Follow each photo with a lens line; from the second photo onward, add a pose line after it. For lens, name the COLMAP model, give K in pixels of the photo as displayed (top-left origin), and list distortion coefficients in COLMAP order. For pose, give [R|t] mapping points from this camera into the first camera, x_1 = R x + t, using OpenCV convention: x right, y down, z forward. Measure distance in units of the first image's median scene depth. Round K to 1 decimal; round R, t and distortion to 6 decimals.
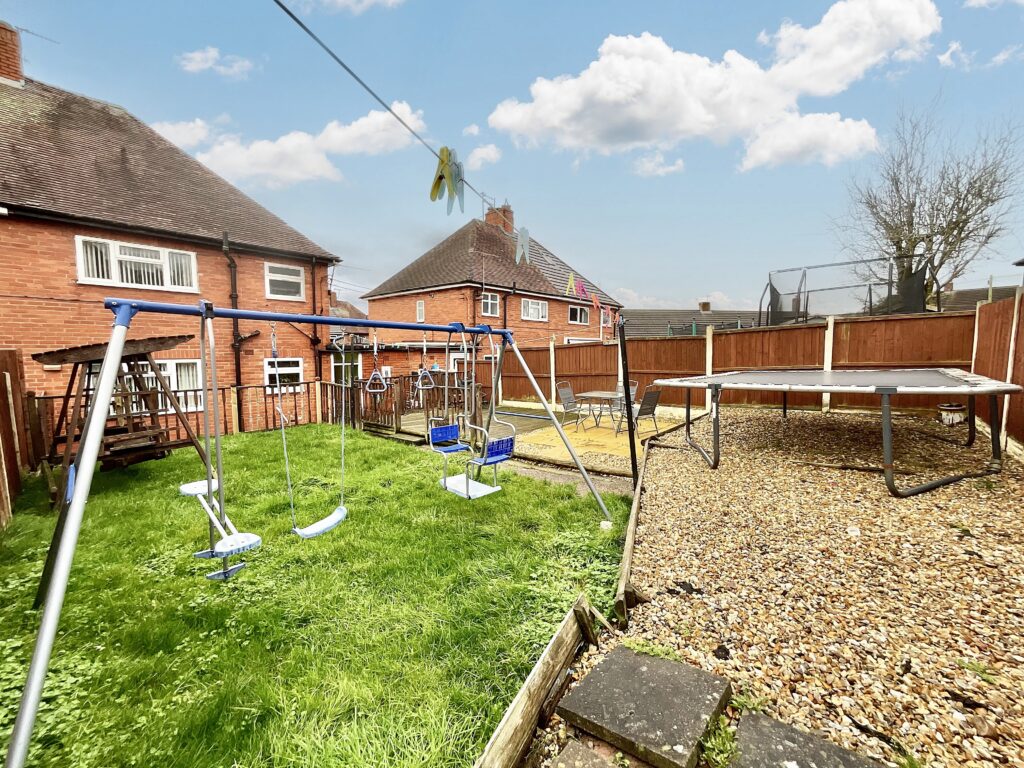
lens RADIAL K [[416.1, 0, 509.0], [0, 416.1, 385.9], [0, 0, 1]] dist [0.000997, 0.001082]
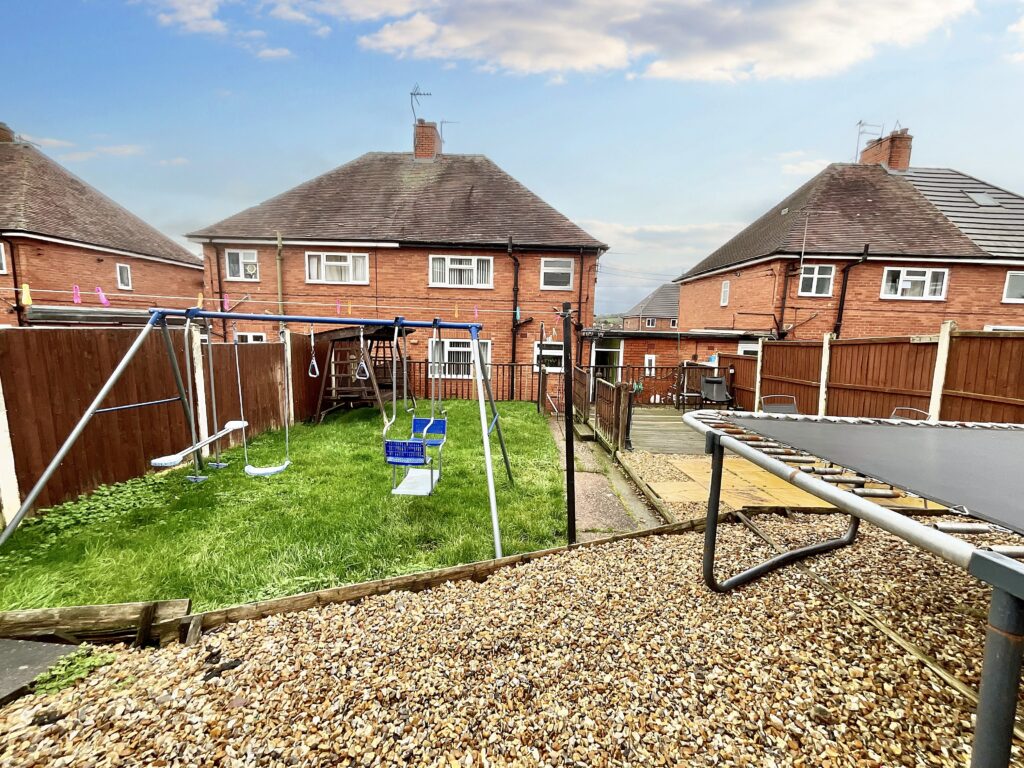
lens RADIAL K [[416.1, 0, 507.7], [0, 416.1, 382.7], [0, 0, 1]] dist [0.000997, 0.001082]
pose [[0.668617, 0.115428, -0.734593, 0.225314], [-0.092451, 0.993118, 0.071904, -0.025920], [0.737837, 0.019838, 0.674687, 0.147783]]
